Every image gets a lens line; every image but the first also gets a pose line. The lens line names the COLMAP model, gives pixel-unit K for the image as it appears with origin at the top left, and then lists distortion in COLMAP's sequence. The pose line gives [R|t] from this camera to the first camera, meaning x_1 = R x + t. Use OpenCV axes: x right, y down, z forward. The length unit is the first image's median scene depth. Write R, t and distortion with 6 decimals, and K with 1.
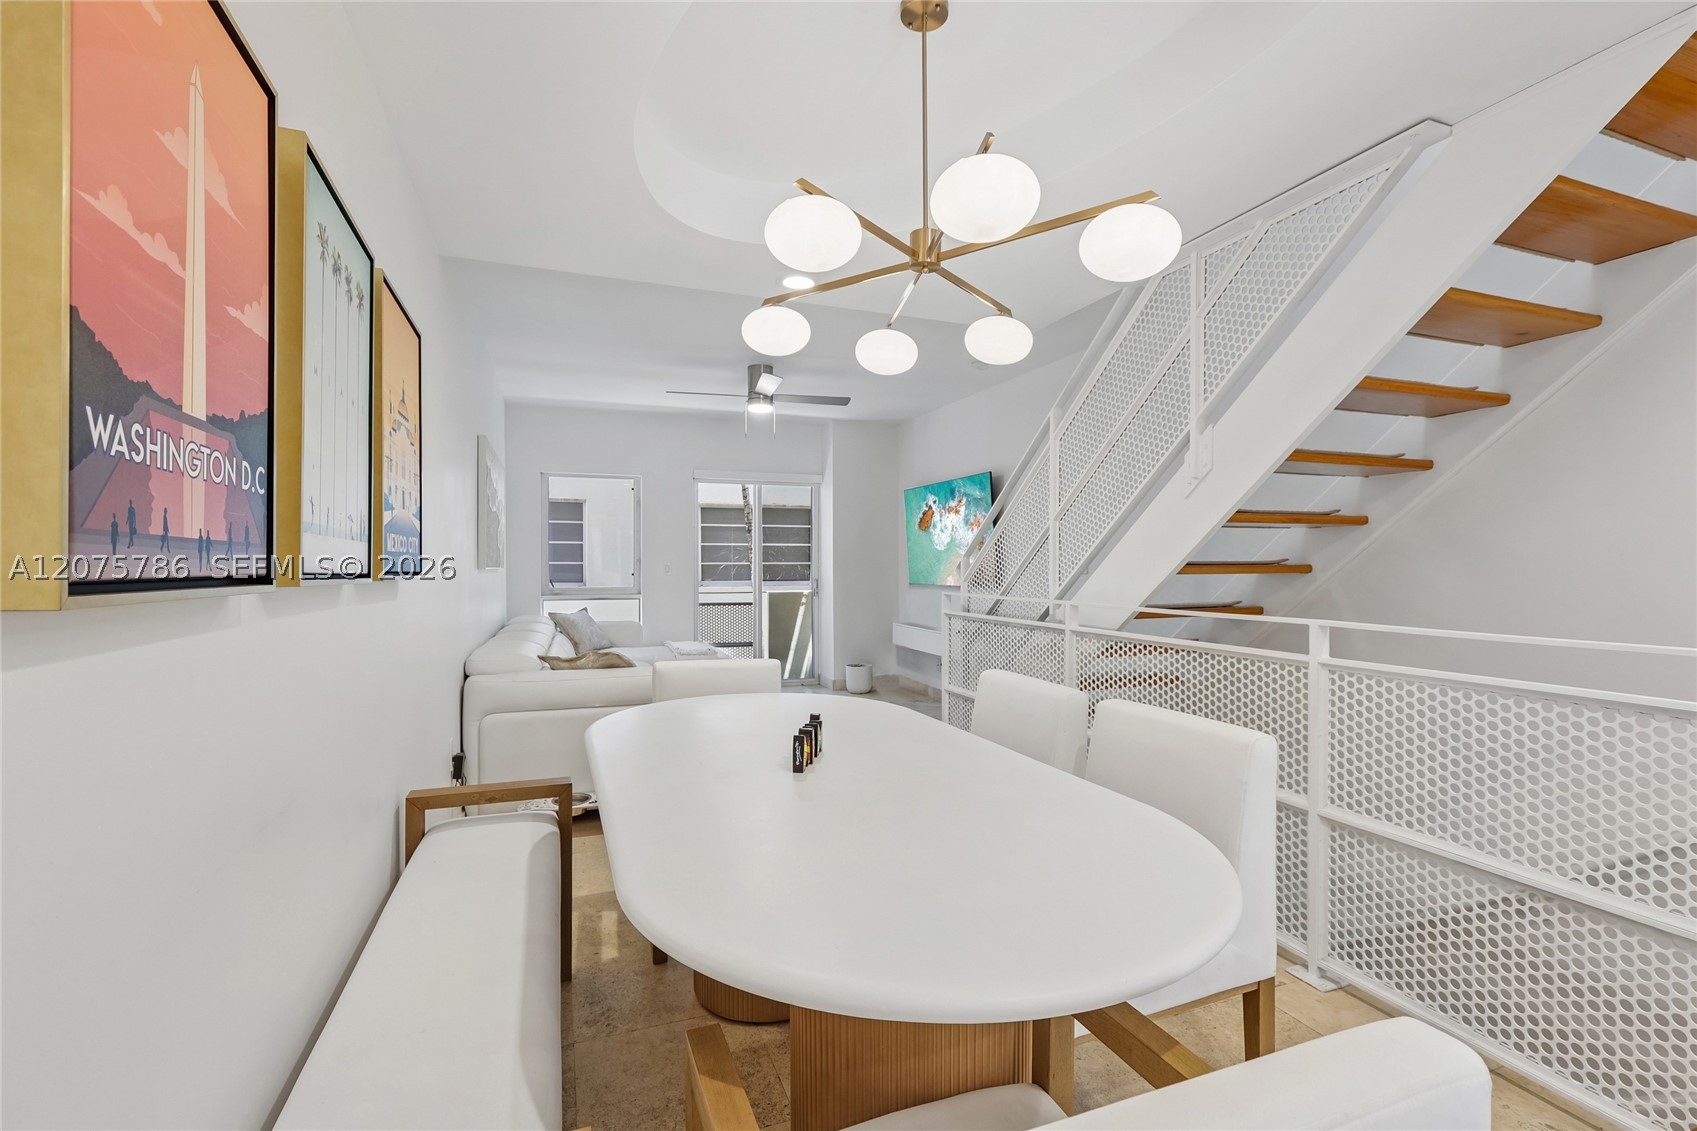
lens RADIAL K [[760.0, 0, 852.1], [0, 760.0, 566.7], [0, 0, 1]] dist [0.001602, -0.000541]
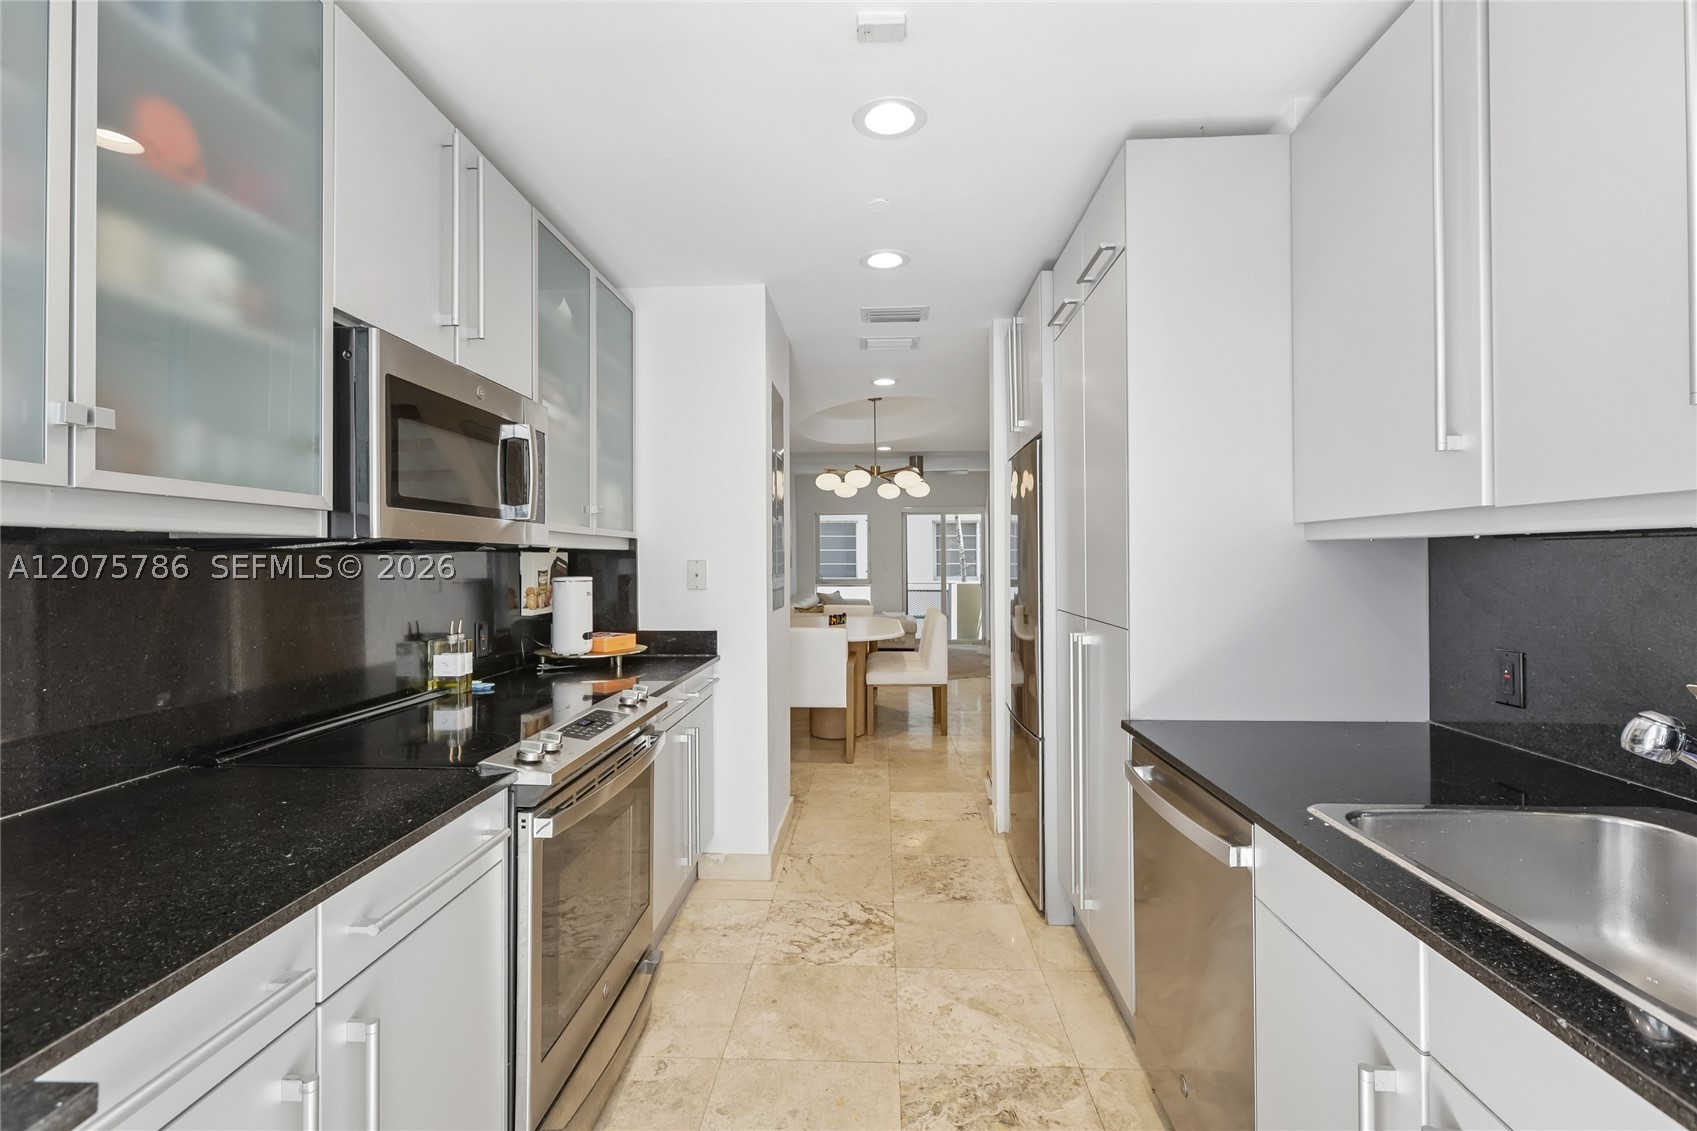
lens RADIAL K [[757.1, 0, 846.7], [0, 757.1, 560.7], [0, 0, 1]] dist [-0.000936, 0.000806]
pose [[0.914503, -0.005691, -0.404539, 0.436740], [0.003493, 0.999975, -0.006171, -0.004410], [0.404564, 0.004230, 0.914500, -0.681339]]
